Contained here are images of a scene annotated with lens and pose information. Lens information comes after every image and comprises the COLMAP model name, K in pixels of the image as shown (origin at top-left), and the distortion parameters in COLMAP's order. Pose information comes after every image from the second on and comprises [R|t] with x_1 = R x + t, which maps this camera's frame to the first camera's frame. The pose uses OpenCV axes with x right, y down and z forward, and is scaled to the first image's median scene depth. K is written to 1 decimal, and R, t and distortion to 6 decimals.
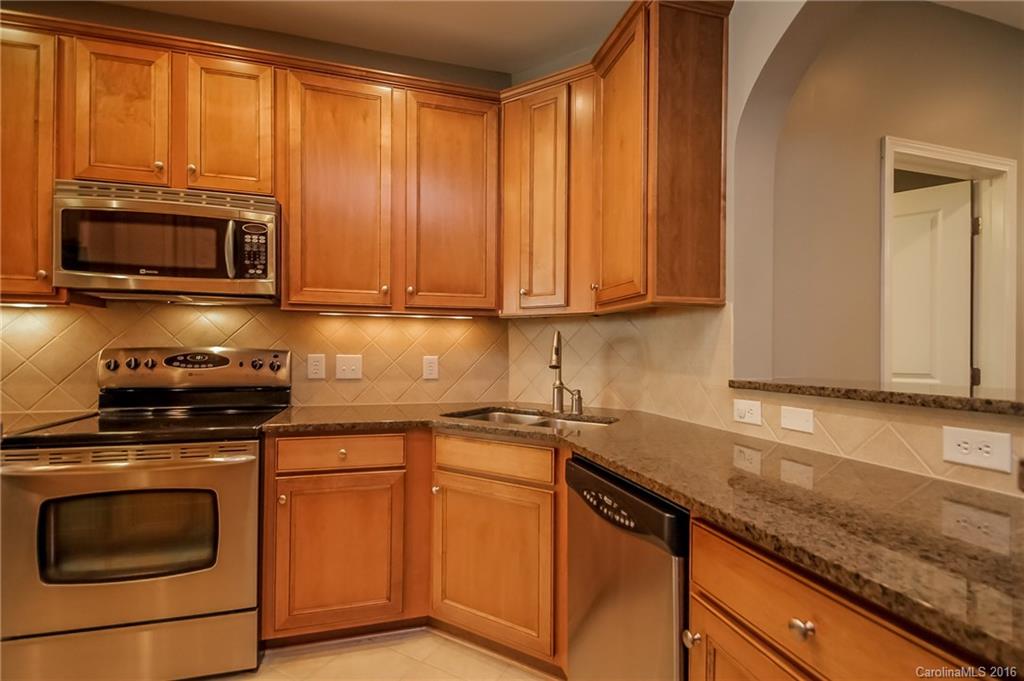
lens RADIAL K [[490.5, 0, 516.3], [0, 490.5, 352.6], [0, 0, 1]] dist [0.015228, -0.000621]
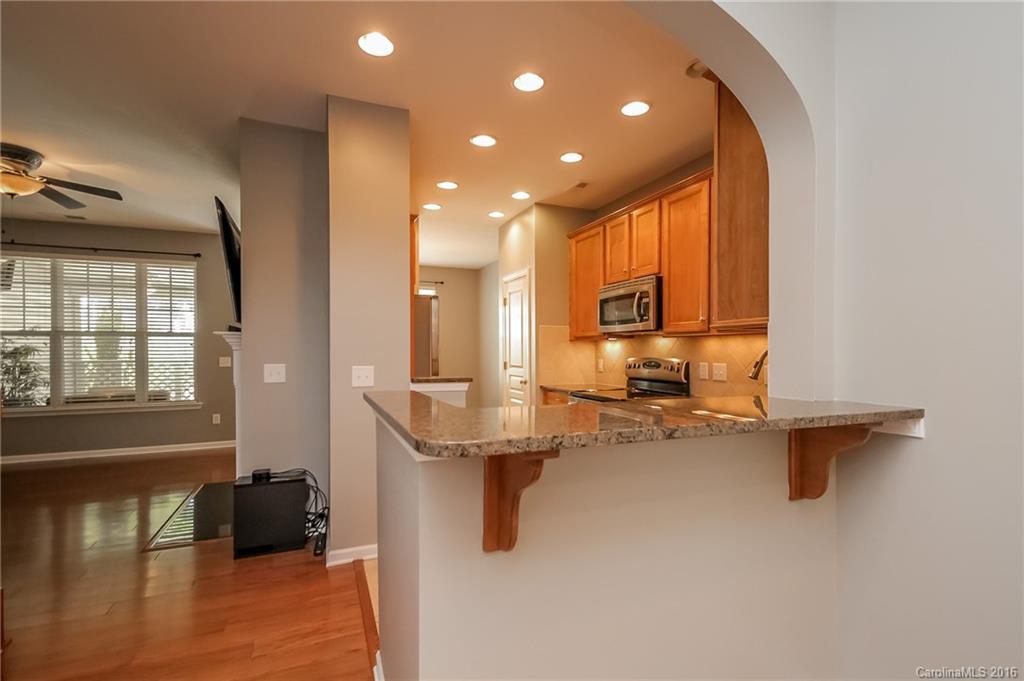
lens RADIAL K [[490.5, 0, 516.3], [0, 490.5, 352.6], [0, 0, 1]] dist [0.015228, -0.000621]
pose [[0.101552, 0.000391, -0.994830, 1.248635], [-0.000120, 1.000000, 0.000381, -0.033820], [0.994830, 0.000080, 0.101552, 0.329093]]
